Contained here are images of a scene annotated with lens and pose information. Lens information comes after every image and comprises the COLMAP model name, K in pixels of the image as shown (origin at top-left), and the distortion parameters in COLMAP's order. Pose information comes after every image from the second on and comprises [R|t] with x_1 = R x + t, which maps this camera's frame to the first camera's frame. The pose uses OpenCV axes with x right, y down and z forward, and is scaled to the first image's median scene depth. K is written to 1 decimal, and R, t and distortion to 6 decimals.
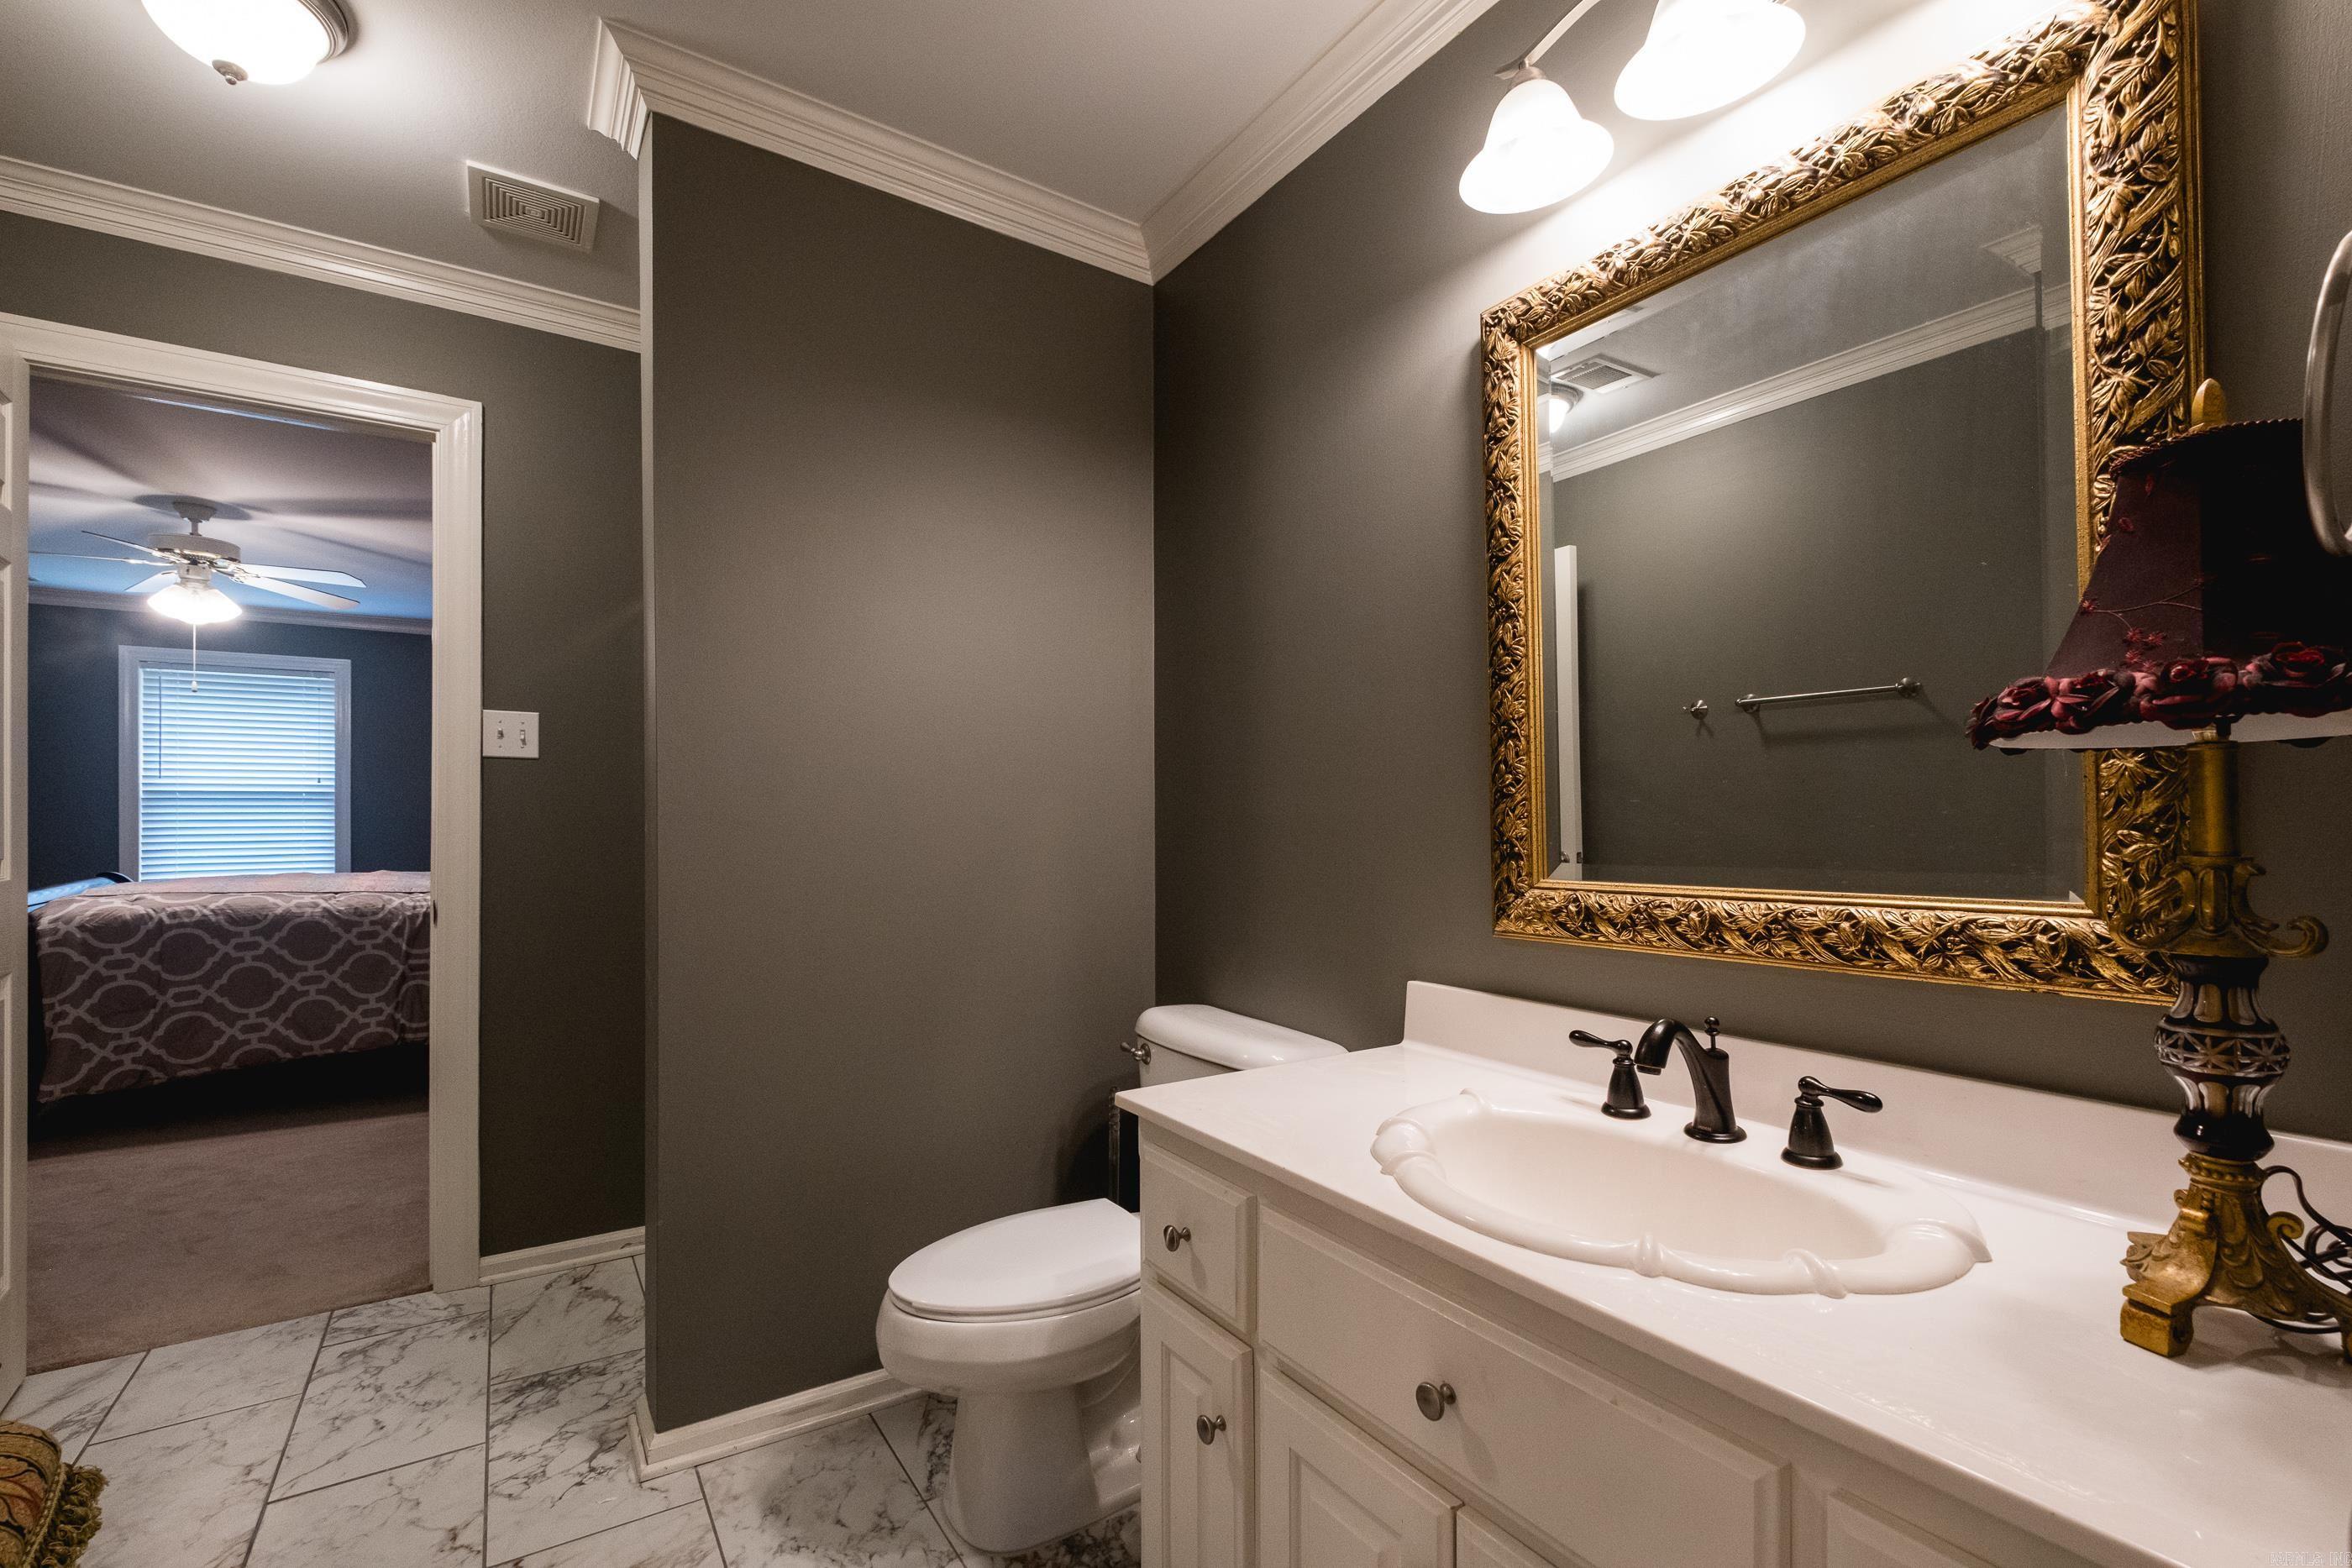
lens RADIAL K [[1010.9, 0, 1183.1], [0, 1010.9, 793.8], [0, 0, 1]] dist [0.000643, -0.003809]
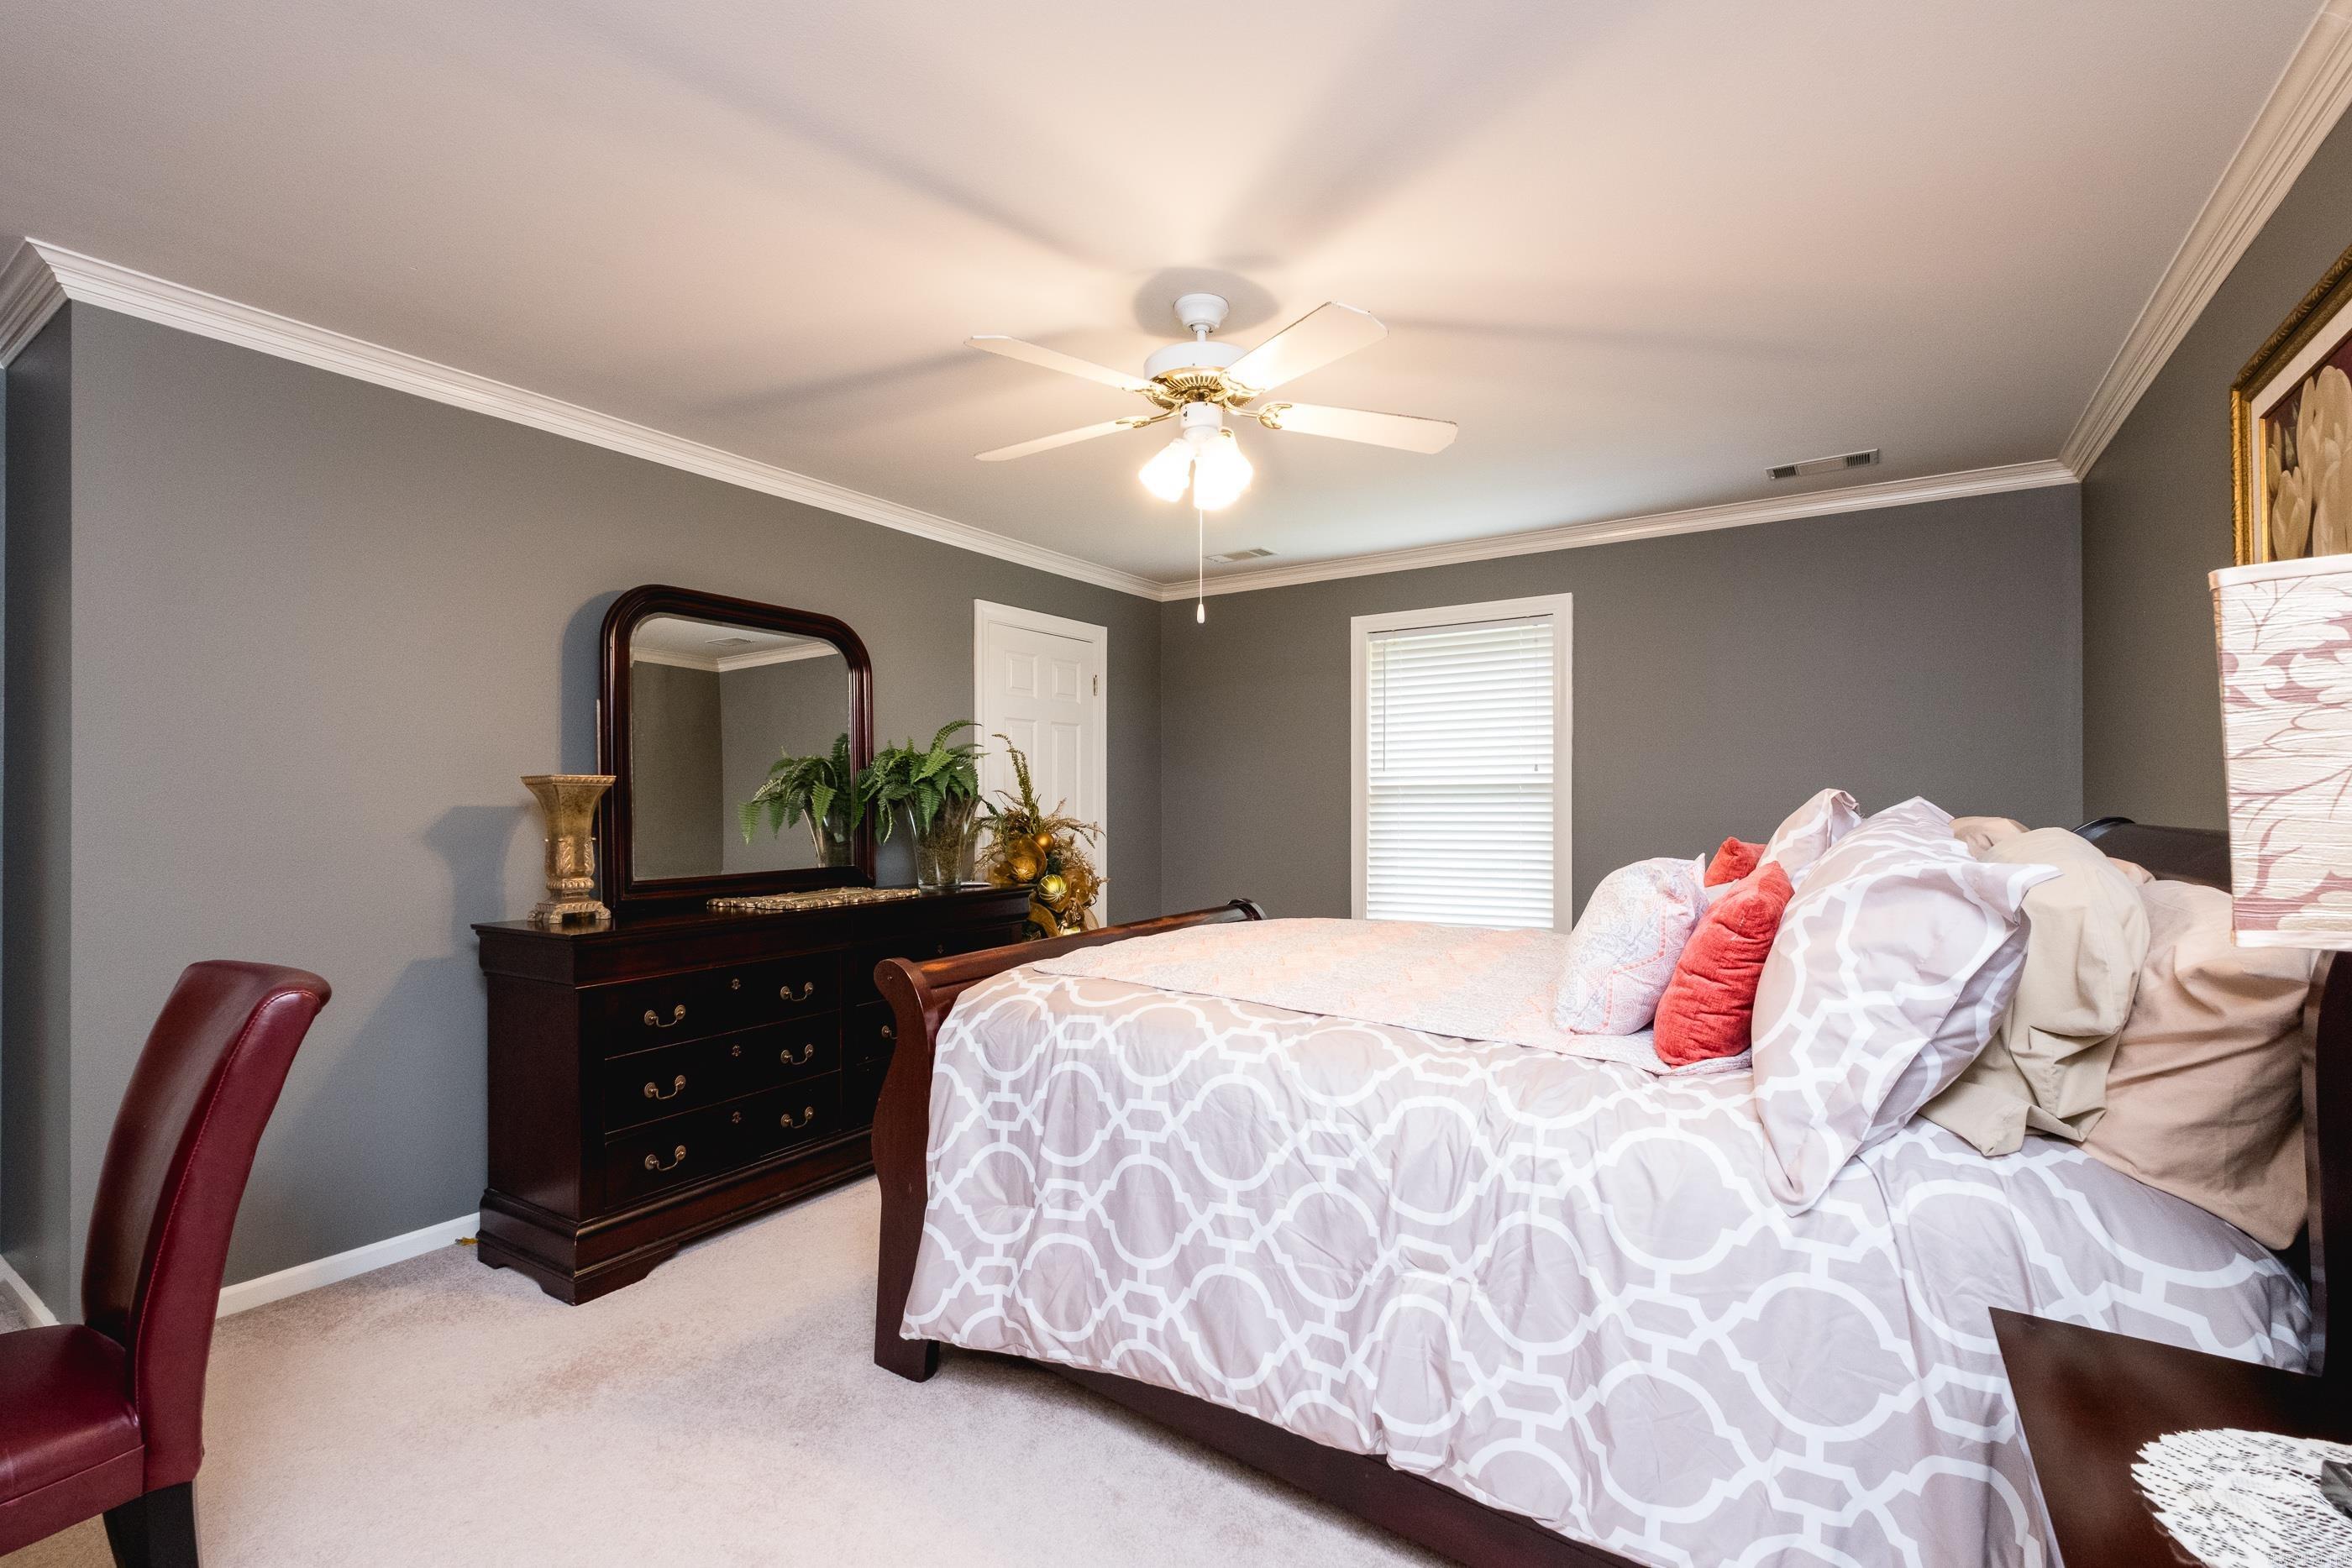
lens RADIAL K [[1010.9, 0, 1183.1], [0, 1010.9, 793.8], [0, 0, 1]] dist [0.000643, -0.003809]
pose [[0.370679, -0.002387, -0.928758, -0.297435], [0.020560, 0.999773, 0.005636, -0.004114], [0.928534, -0.021184, 0.370644, 0.527054]]
